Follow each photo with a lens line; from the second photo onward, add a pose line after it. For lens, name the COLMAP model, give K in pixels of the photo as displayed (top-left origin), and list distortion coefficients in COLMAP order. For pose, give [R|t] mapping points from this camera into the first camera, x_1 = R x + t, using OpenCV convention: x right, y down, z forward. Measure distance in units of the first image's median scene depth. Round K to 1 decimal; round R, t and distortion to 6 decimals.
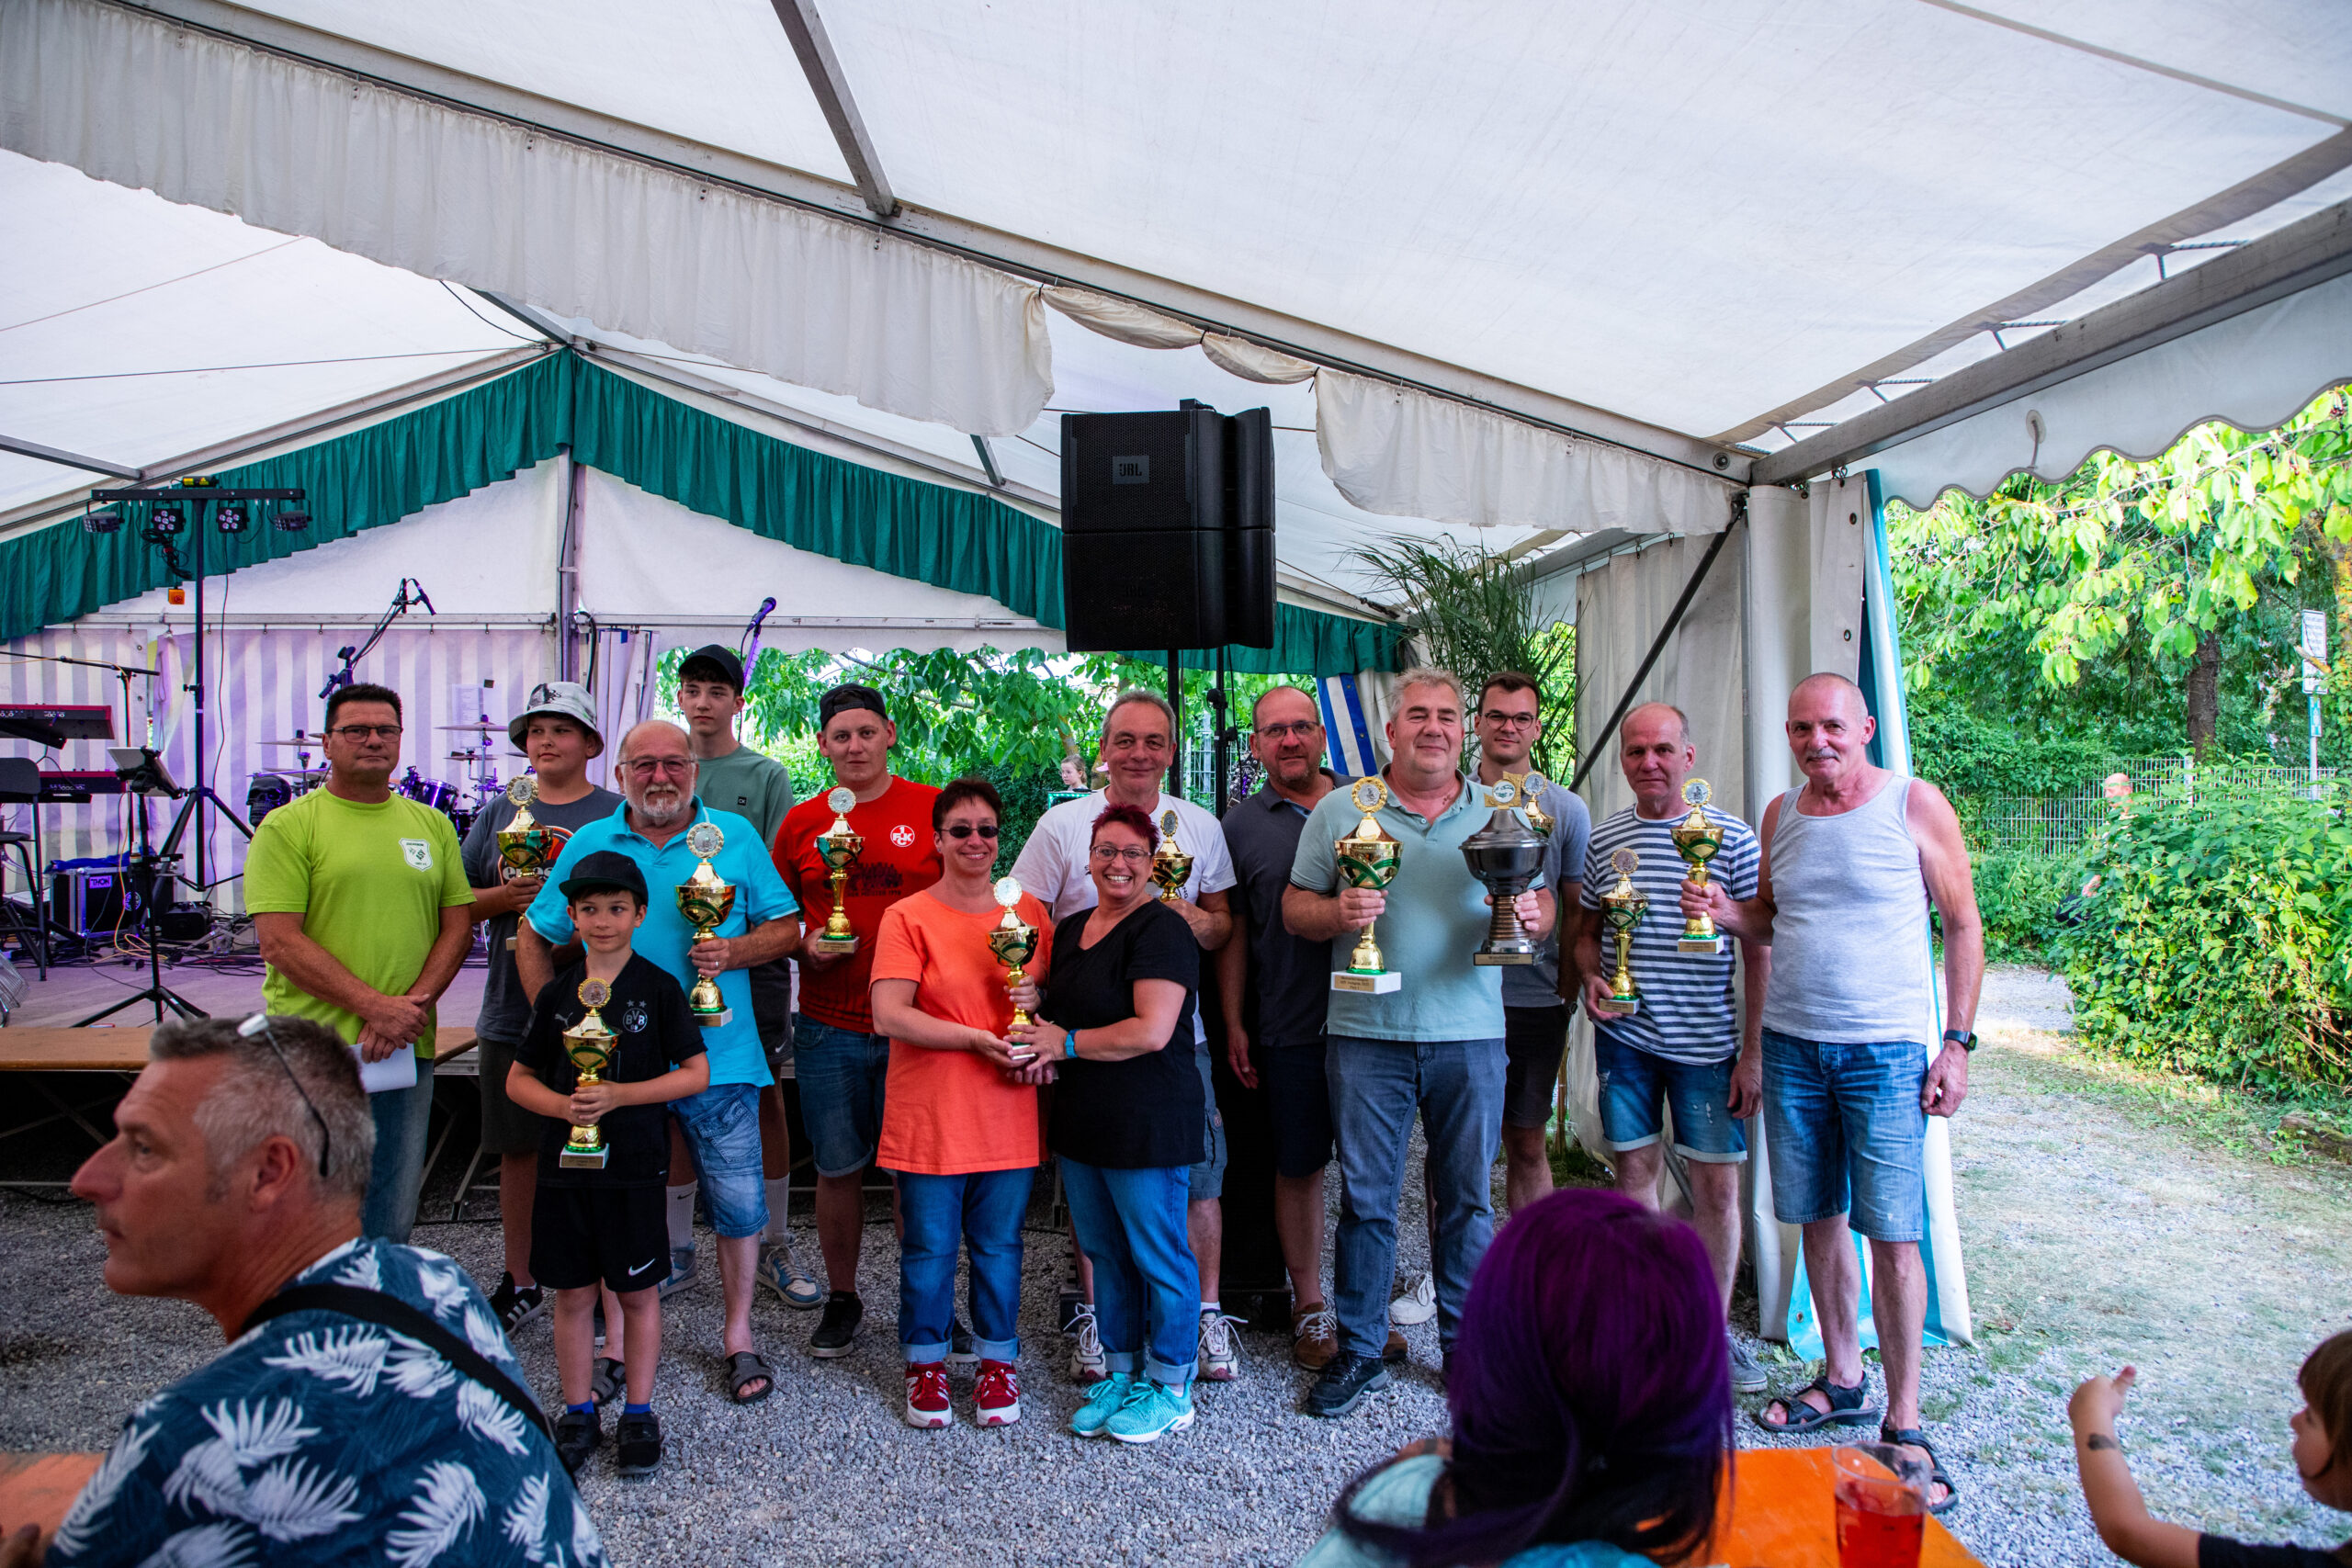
lens RADIAL K [[1595.7, 0, 1174.3], [0, 1595.7, 771.0], [0, 0, 1]] dist [-0.057398, 0.017194]
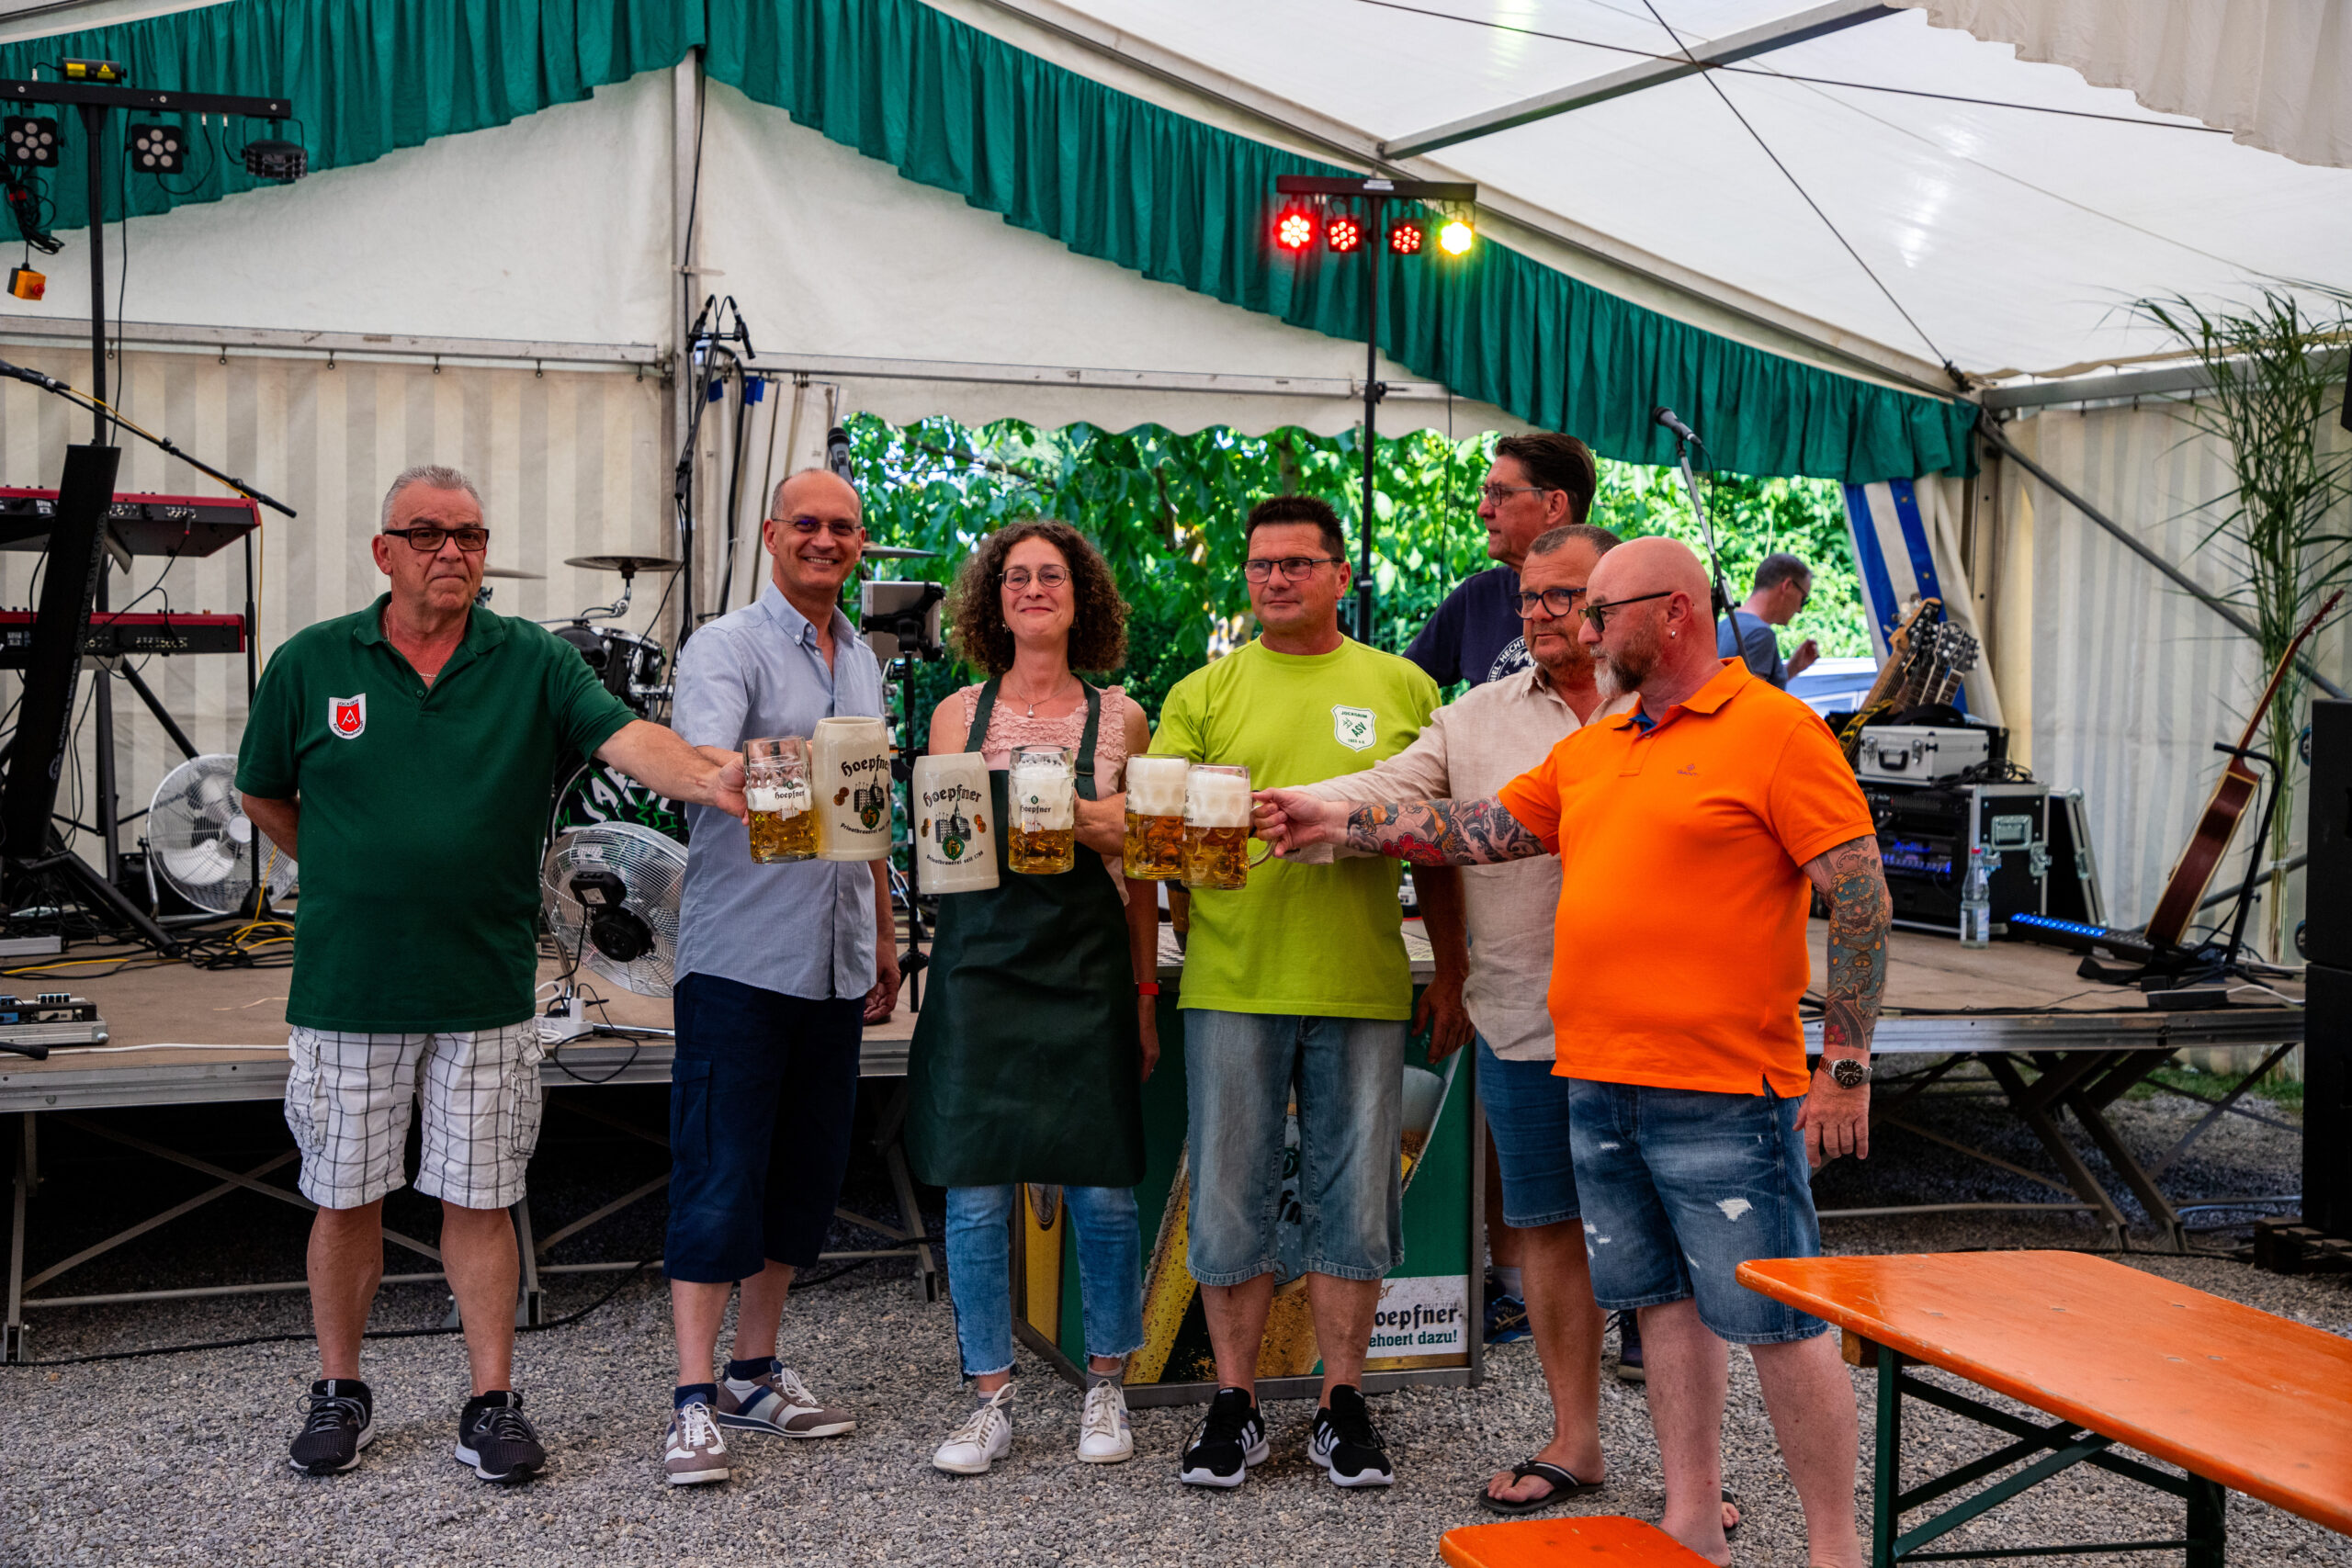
lens RADIAL K [[3235.1, 0, 1201.3], [0, 3235.1, 761.9], [0, 0, 1]] dist [0.213356, 0.000000]
pose [[0.963998, -0.002927, 0.265894, -0.550592], [-0.007818, 0.999195, 0.039343, 0.002832], [-0.265795, -0.040005, 0.963199, -0.205371]]
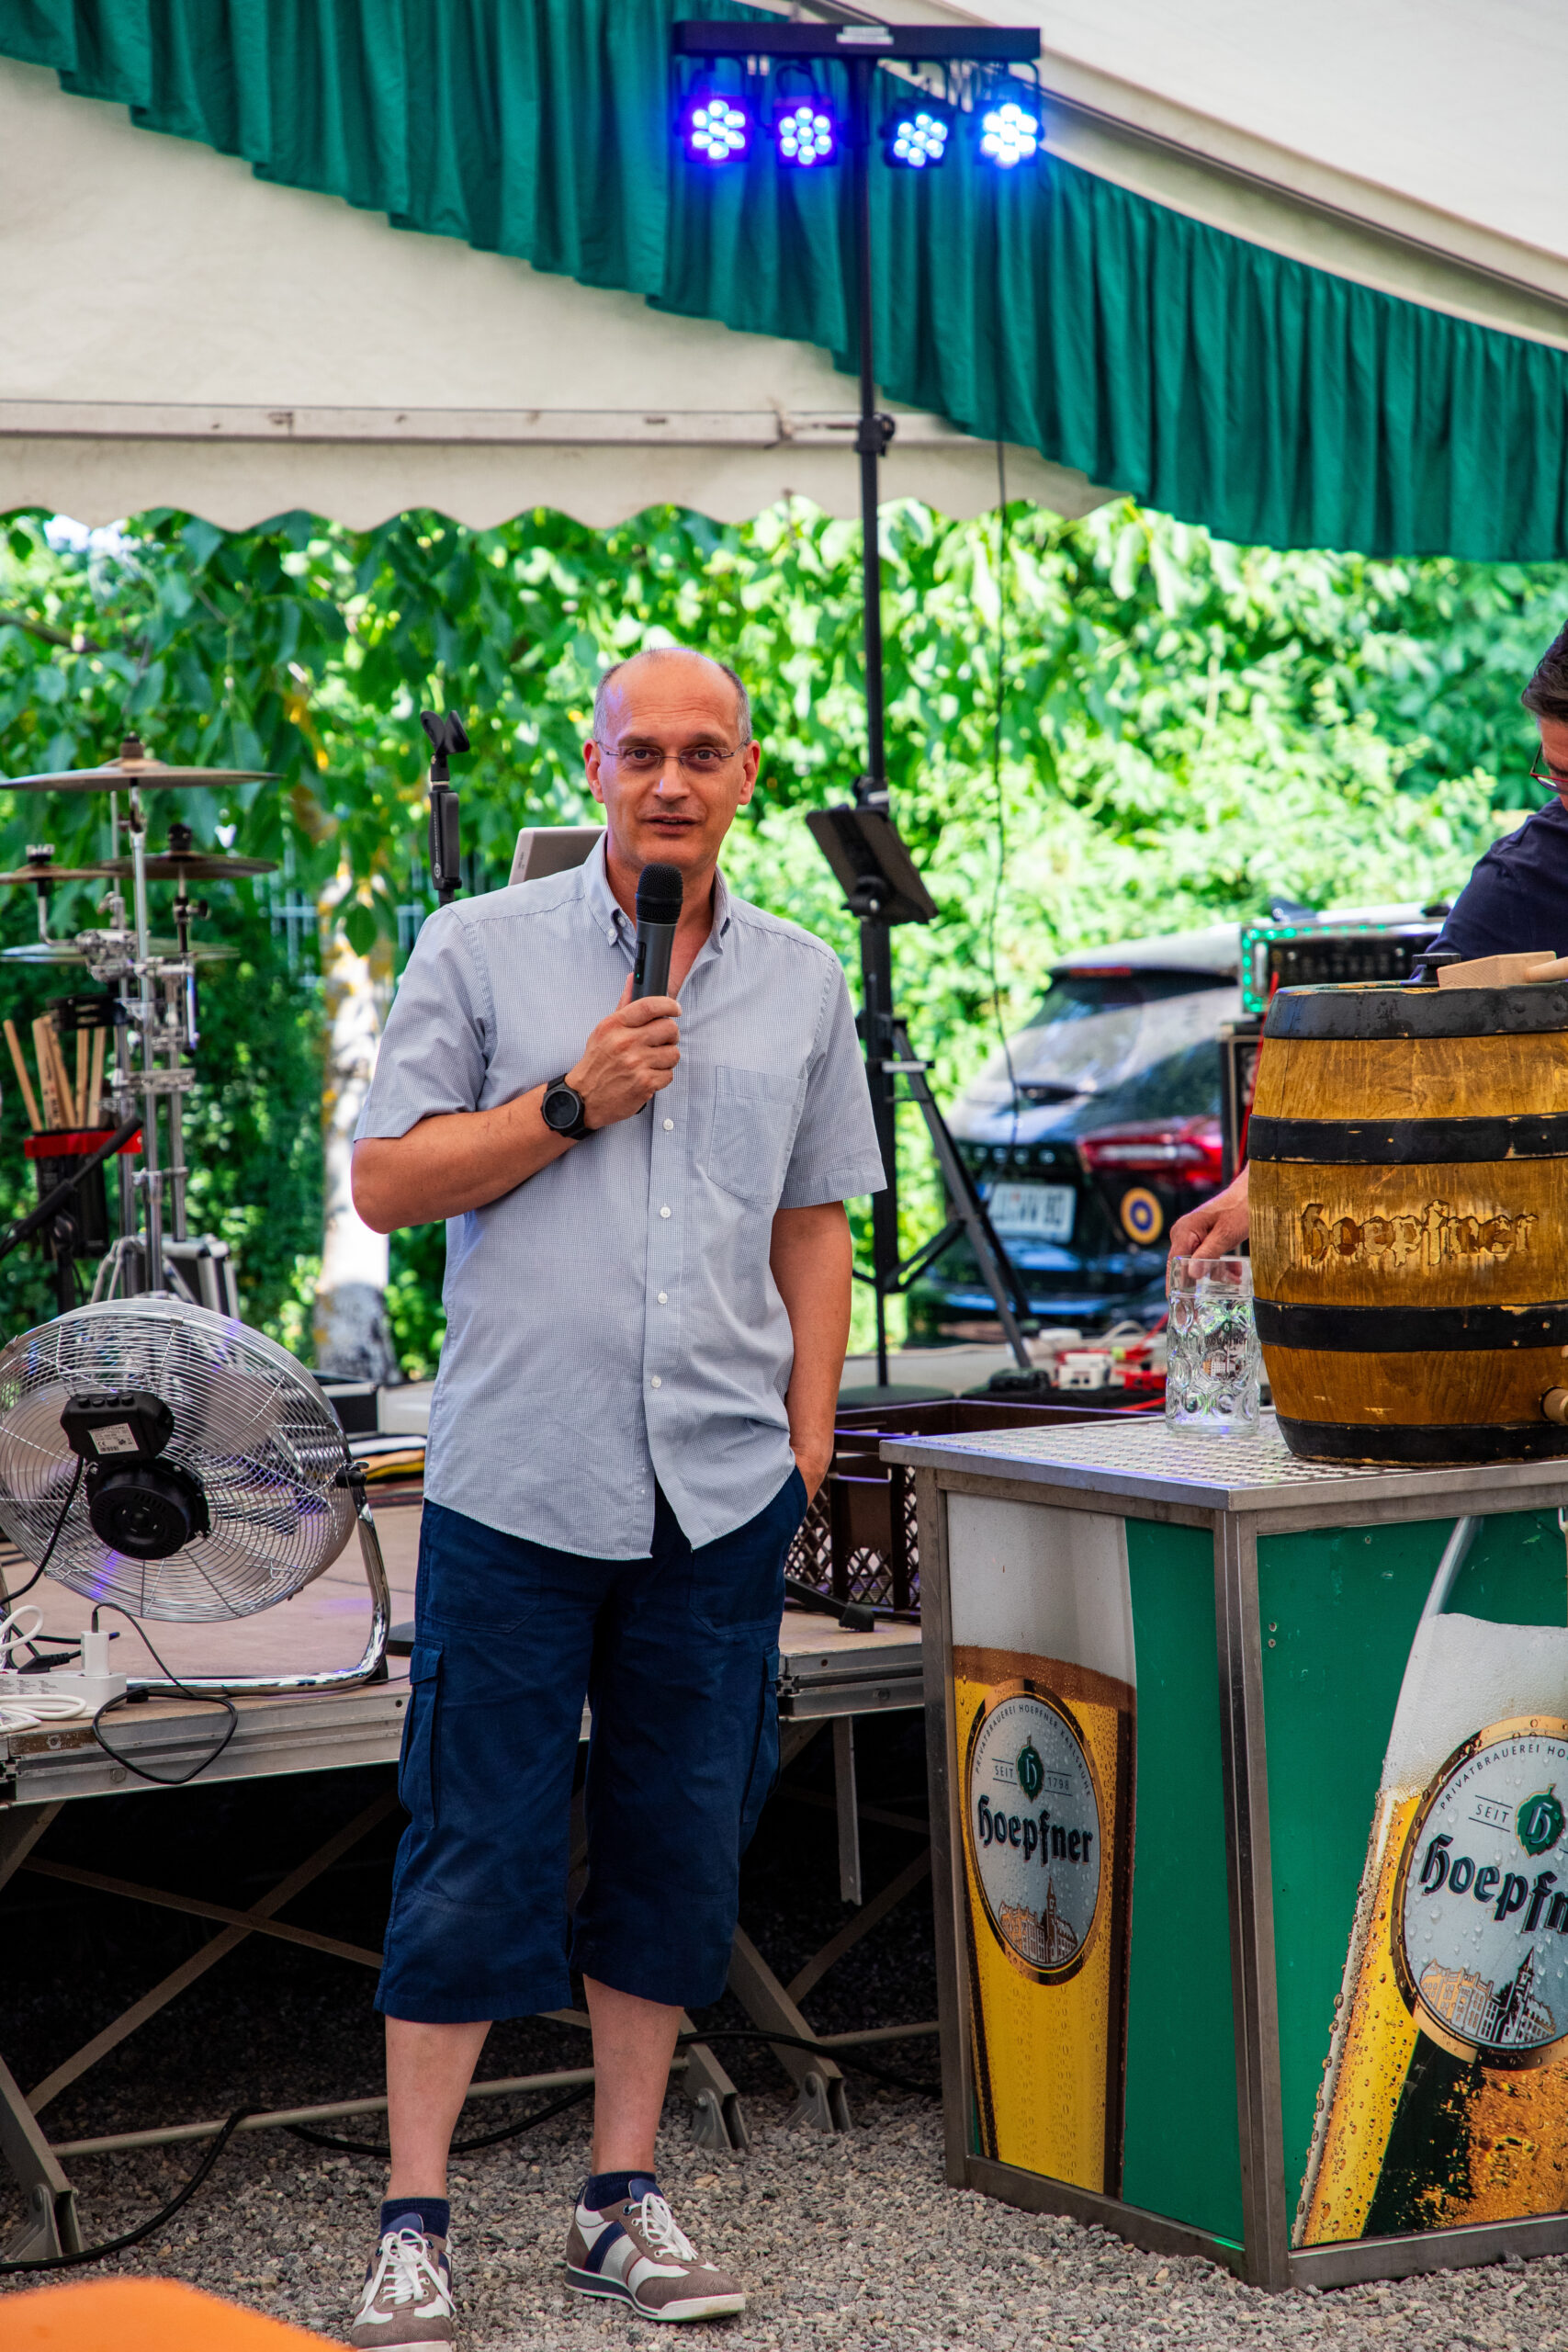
lens RADIAL K [[6592.4, 0, 777.0], [0, 6592.4, 1155.3], [0, 0, 1]] dist [0.702438, 0.000000]
pose [[0.891500, -0.057572, 0.449348, -0.792806], [0.043359, 0.998182, 0.041866, -0.001803], [-0.450941, -0.017840, 0.892375, -0.217793]]
